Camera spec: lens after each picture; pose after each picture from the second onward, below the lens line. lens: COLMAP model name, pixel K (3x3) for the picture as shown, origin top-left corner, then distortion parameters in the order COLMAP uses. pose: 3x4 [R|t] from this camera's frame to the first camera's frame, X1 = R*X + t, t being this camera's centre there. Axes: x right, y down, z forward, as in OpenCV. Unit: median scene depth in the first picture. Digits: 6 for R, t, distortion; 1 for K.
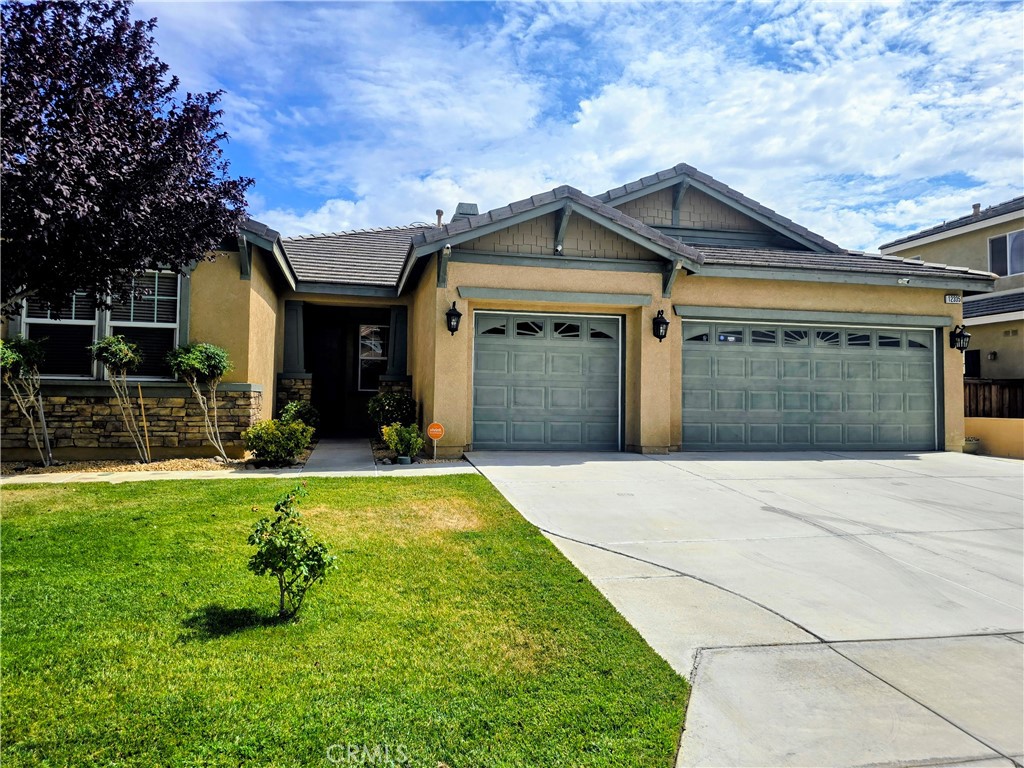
lens RADIAL K [[692.6, 0, 524.0], [0, 692.6, 365.8], [0, 0, 1]] dist [0.057470, -0.055277]
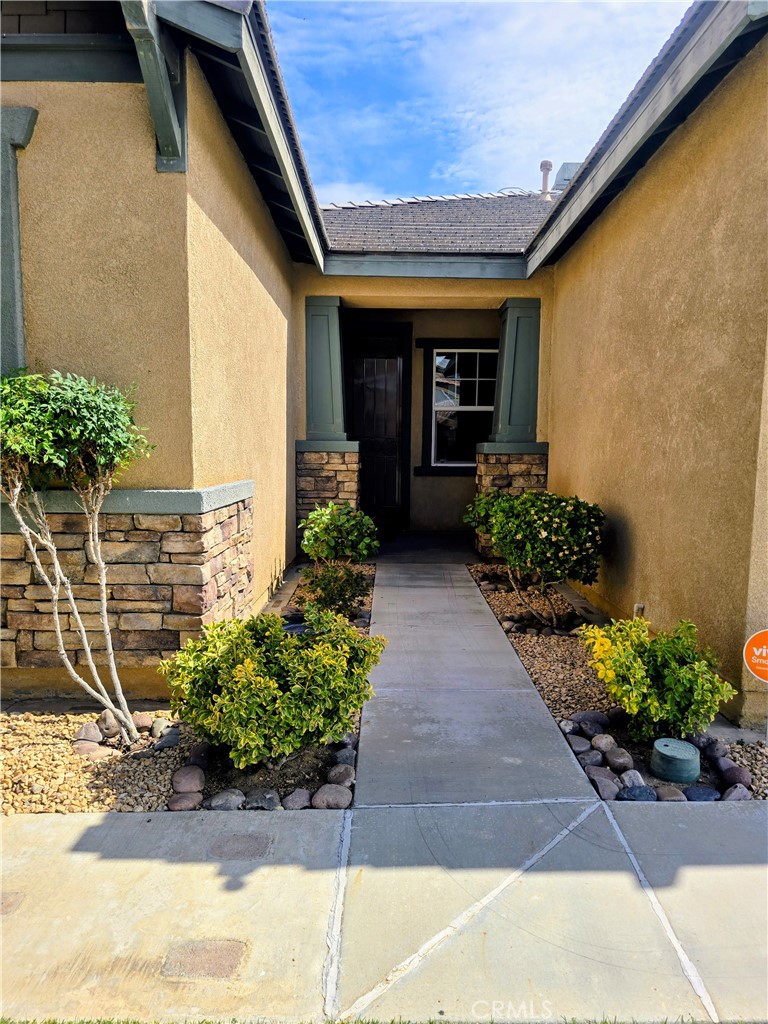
lens RADIAL K [[692.6, 0, 386.1], [0, 692.6, 514.8], [0, 0, 1]] dist [0.057470, -0.055277]
pose [[0.970849, 0.021372, -0.238738, -0.189852], [0.013071, 0.989814, 0.141765, -0.008662], [0.239336, -0.140753, 0.960680, 0.593197]]
